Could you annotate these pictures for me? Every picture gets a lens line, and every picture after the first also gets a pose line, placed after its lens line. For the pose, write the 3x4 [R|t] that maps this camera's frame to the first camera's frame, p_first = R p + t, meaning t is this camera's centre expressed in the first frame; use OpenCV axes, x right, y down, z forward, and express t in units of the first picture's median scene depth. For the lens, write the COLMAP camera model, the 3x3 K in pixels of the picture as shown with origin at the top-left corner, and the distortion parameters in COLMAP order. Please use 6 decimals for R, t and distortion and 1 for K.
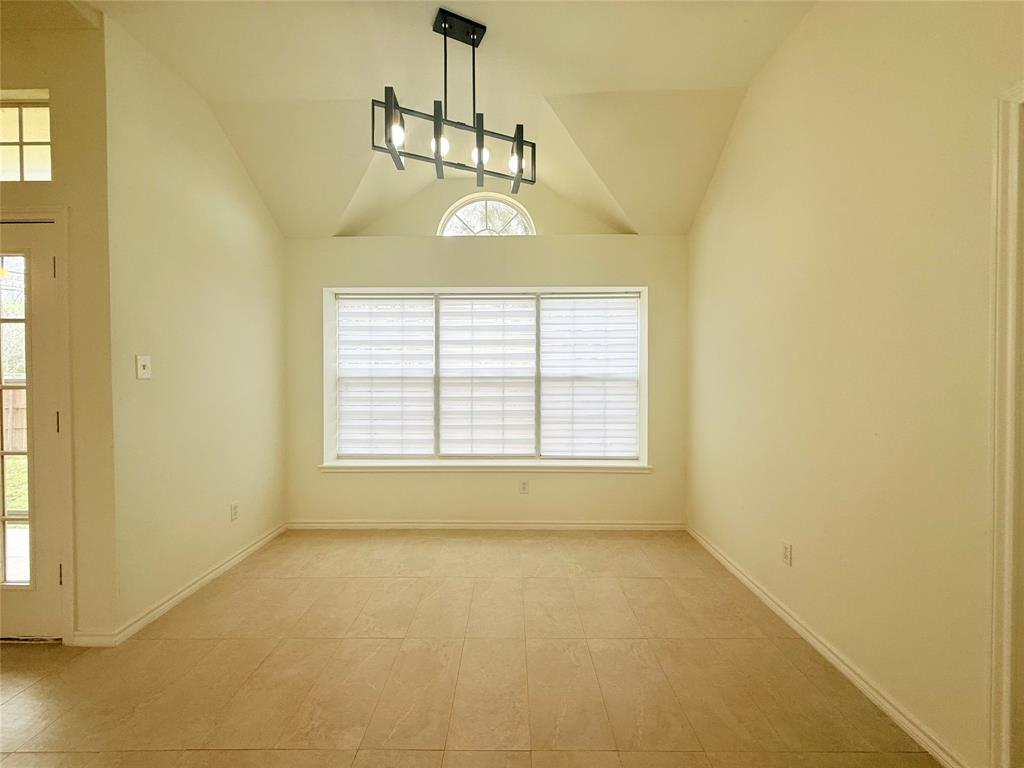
lens RADIAL K [[407.9, 0, 512.4], [0, 407.9, 380.8], [0, 0, 1]] dist [-0.000575, -0.000101]
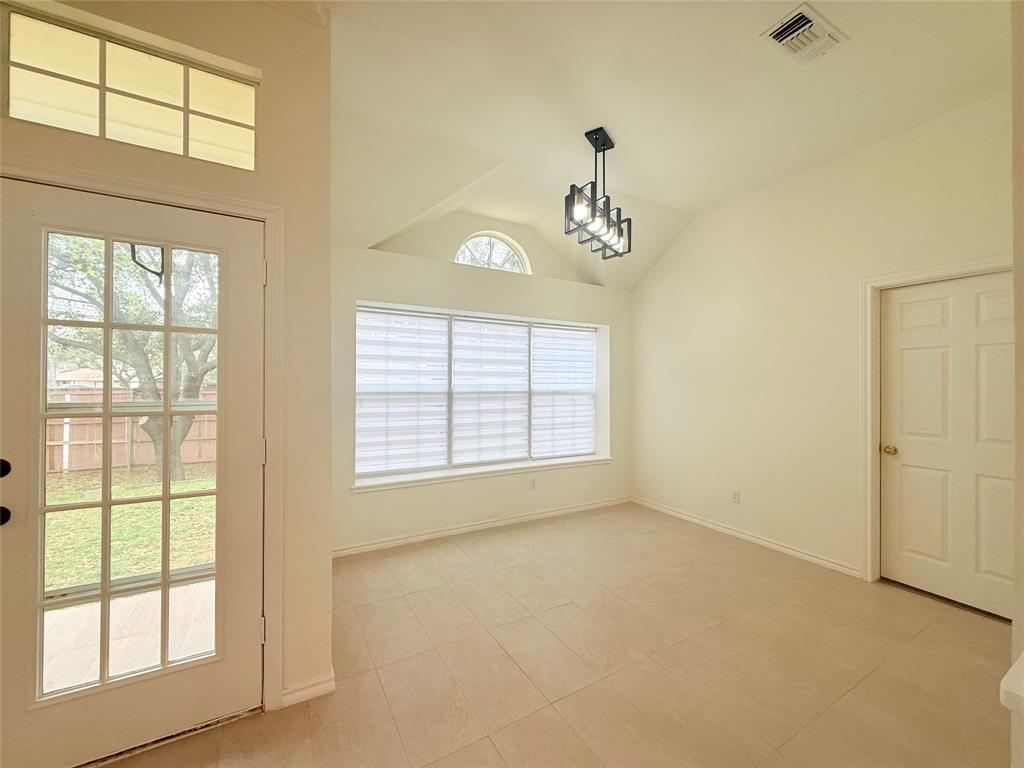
lens RADIAL K [[407.9, 0, 495.8], [0, 407.9, 386.0], [0, 0, 1]] dist [-0.000575, -0.000101]
pose [[0.868349, 0.003923, 0.495938, -0.644920], [0.007025, 0.999771, -0.020208, -0.003018], [-0.495903, 0.021032, 0.868123, 0.011605]]
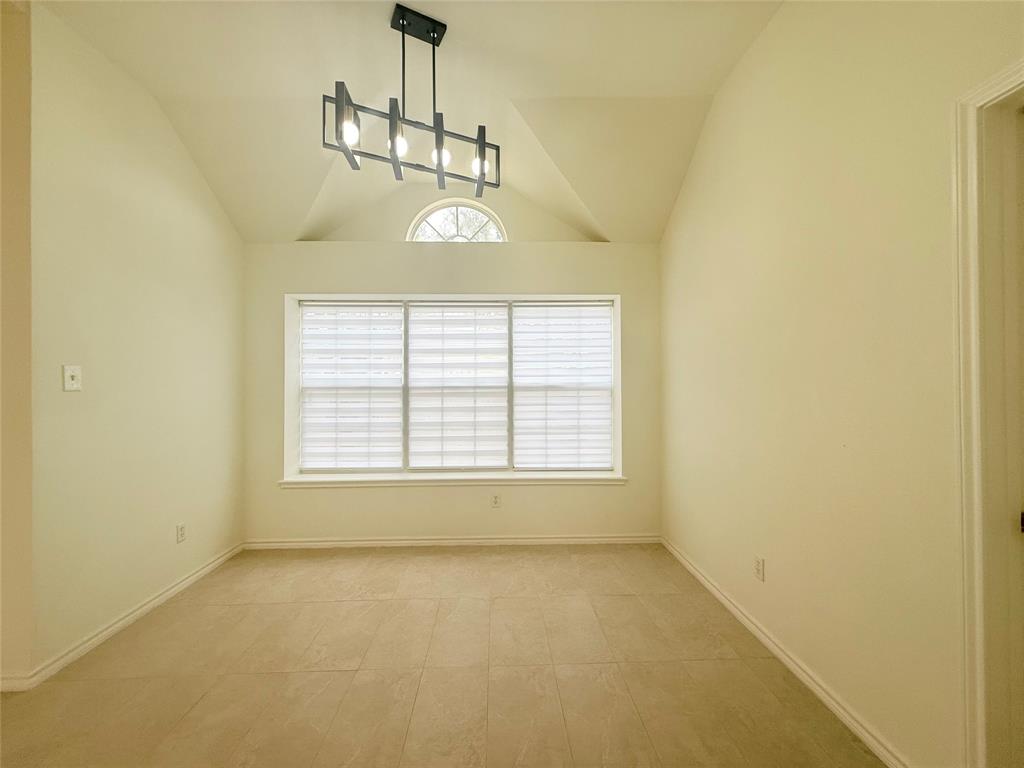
lens RADIAL K [[407.9, 0, 512.8], [0, 407.9, 380.7], [0, 0, 1]] dist [-0.000575, -0.000101]
pose [[0.999158, -0.003118, 0.040921, 0.029749], [0.004021, 0.999750, -0.022008, -0.002148], [-0.040842, 0.022154, 0.998920, 0.027520]]
